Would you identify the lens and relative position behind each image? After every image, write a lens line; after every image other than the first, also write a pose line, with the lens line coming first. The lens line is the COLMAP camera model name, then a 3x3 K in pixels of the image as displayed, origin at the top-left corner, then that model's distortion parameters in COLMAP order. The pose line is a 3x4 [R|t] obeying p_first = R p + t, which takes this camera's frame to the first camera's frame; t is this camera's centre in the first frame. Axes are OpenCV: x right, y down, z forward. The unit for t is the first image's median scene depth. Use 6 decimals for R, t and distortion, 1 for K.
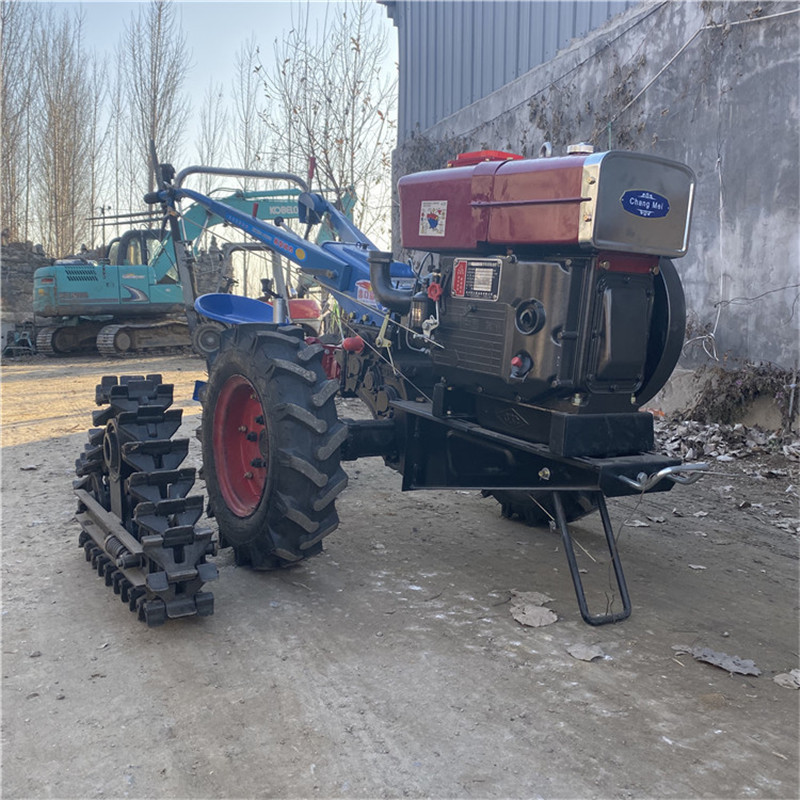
lens RADIAL K [[819.1, 0, 393.9], [0, 819.1, 398.3], [0, 0, 1]] dist [0.006134, 0.000000]
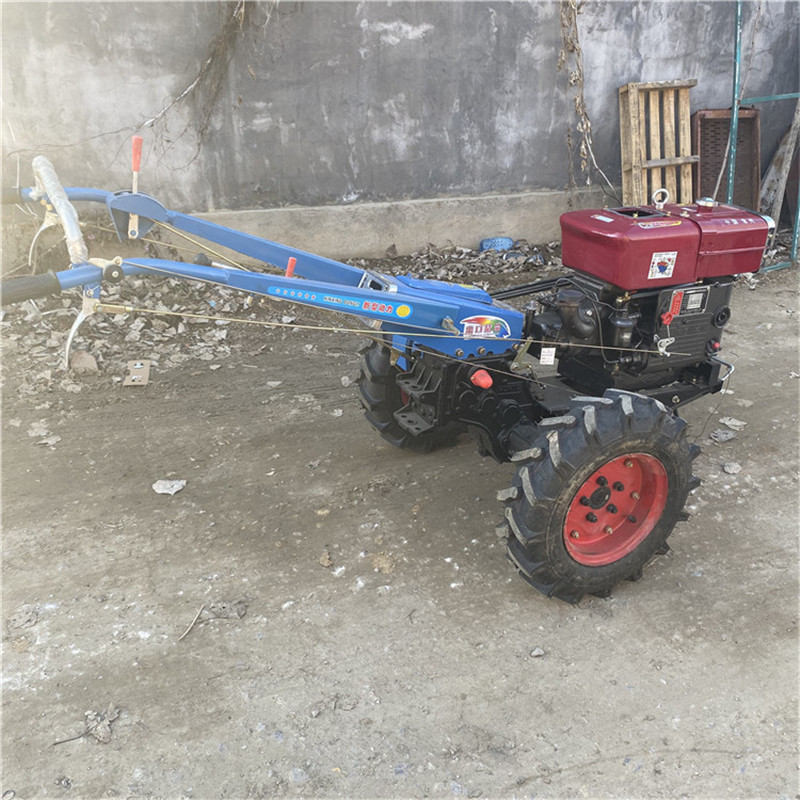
lens RADIAL K [[819.1, 0, 395.9], [0, 819.1, 398.8], [0, 0, 1]] dist [0.006134, 0.000000]
pose [[0.102604, -0.467248, 0.878152, -0.502227], [0.086082, 0.883671, 0.460126, -0.272399], [-0.990991, 0.028382, 0.130890, 0.516436]]
